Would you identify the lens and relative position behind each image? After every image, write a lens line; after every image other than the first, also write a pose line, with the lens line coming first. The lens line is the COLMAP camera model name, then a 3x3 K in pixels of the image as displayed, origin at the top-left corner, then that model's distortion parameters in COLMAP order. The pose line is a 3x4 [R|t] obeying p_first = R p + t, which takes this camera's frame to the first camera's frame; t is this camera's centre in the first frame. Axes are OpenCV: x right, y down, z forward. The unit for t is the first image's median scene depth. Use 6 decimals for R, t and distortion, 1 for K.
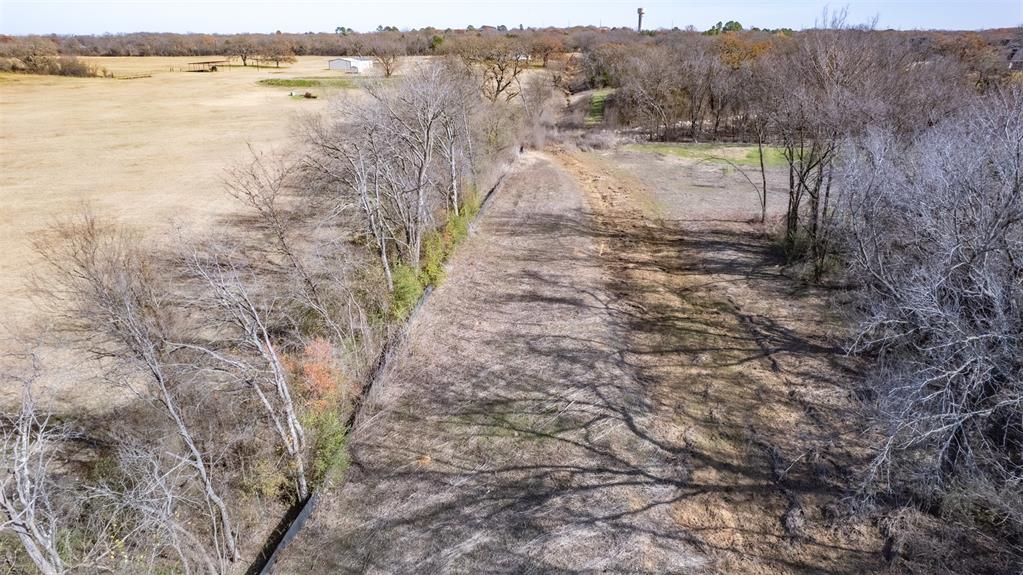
lens RADIAL K [[651.2, 0, 509.3], [0, 651.2, 287.6], [0, 0, 1]] dist [-0.022488, 0.012307]
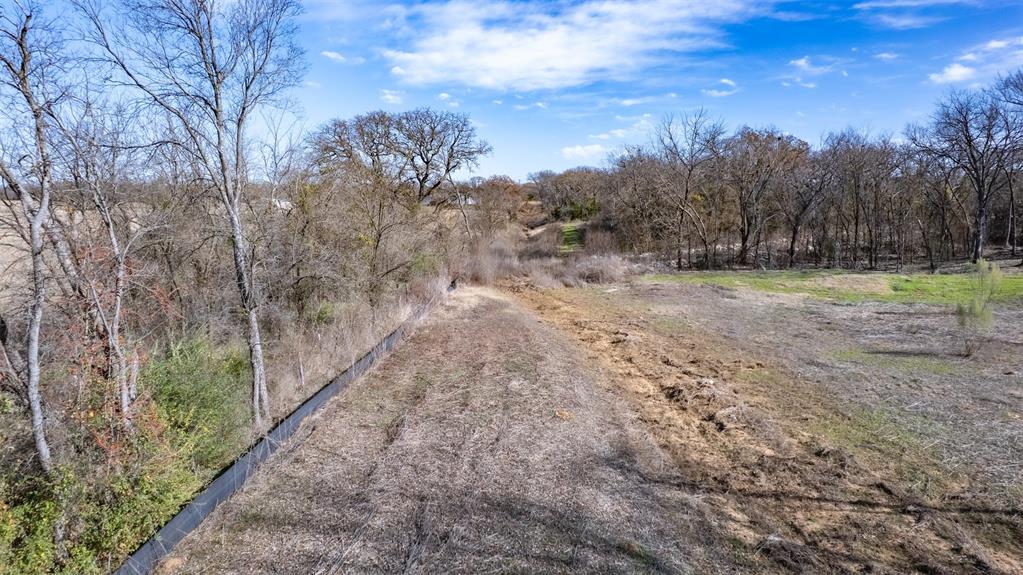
lens RADIAL K [[636.6, 0, 512.9], [0, 636.6, 288.5], [0, 0, 1]] dist [-0.120932, 0.007995]
pose [[0.997169, -0.006353, 0.074924, 0.038951], [0.023799, 0.971865, -0.234332, -0.116998], [-0.071327, 0.235452, 0.969265, 0.675657]]
